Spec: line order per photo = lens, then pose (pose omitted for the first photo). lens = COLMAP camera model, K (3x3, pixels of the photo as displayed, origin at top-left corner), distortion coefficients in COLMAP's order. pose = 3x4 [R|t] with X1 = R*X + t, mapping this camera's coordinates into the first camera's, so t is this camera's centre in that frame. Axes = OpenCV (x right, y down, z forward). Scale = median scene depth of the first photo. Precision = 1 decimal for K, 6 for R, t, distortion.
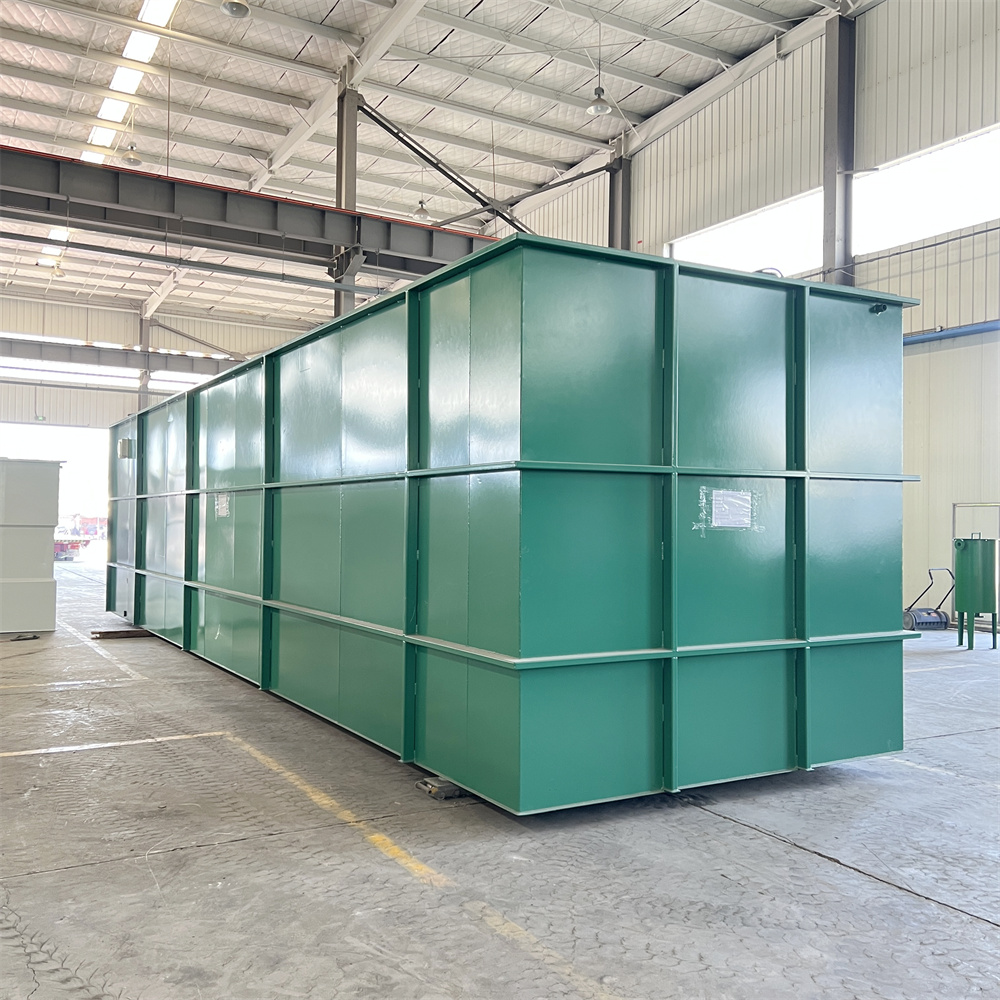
lens RADIAL K [[1004.0, 0, 497.2], [0, 1004.0, 497.0], [0, 0, 1]] dist [0.027915, 0.000000]
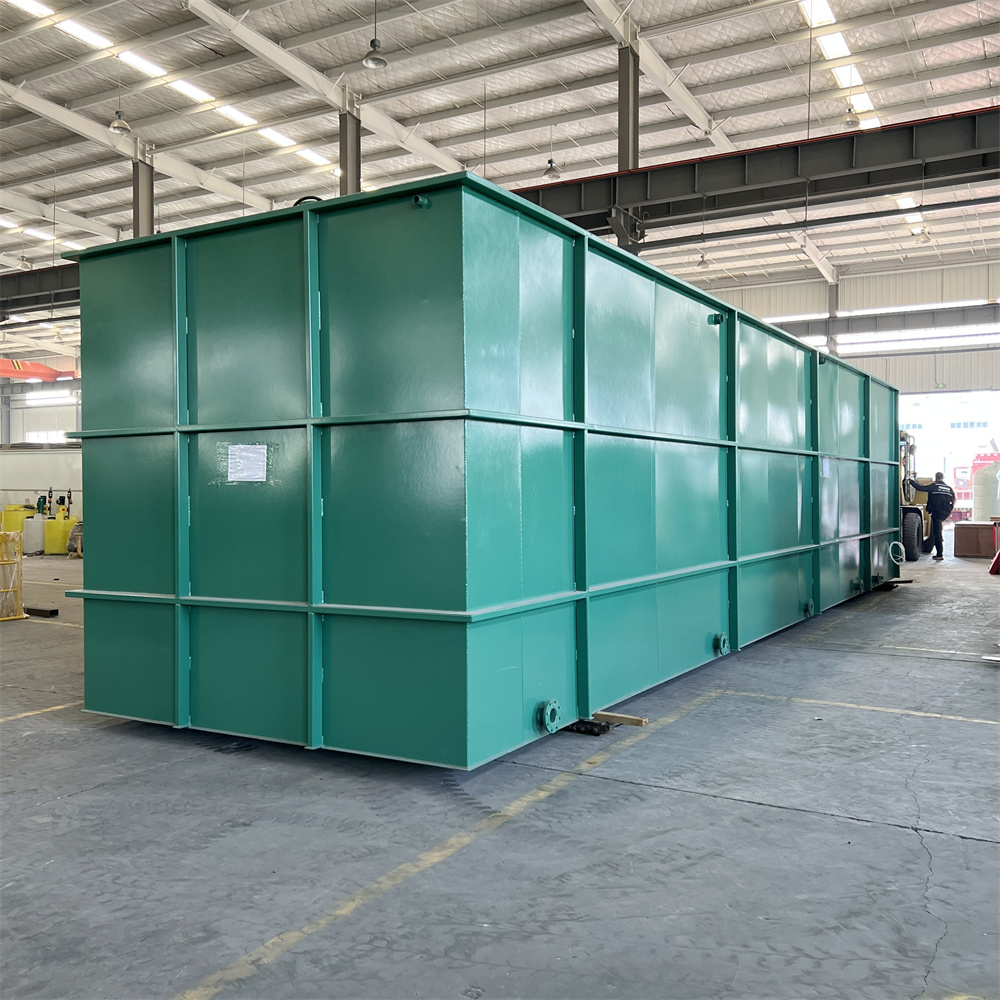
lens RADIAL K [[1004.0, 0, 492.4], [0, 1004.0, 501.6], [0, 0, 1]] dist [0.027915, 0.000000]
pose [[0.497916, -0.000893, -0.867225, 0.549470], [0.031506, 0.999358, 0.017061, 0.016543], [0.866653, -0.035818, 0.497624, 0.323346]]
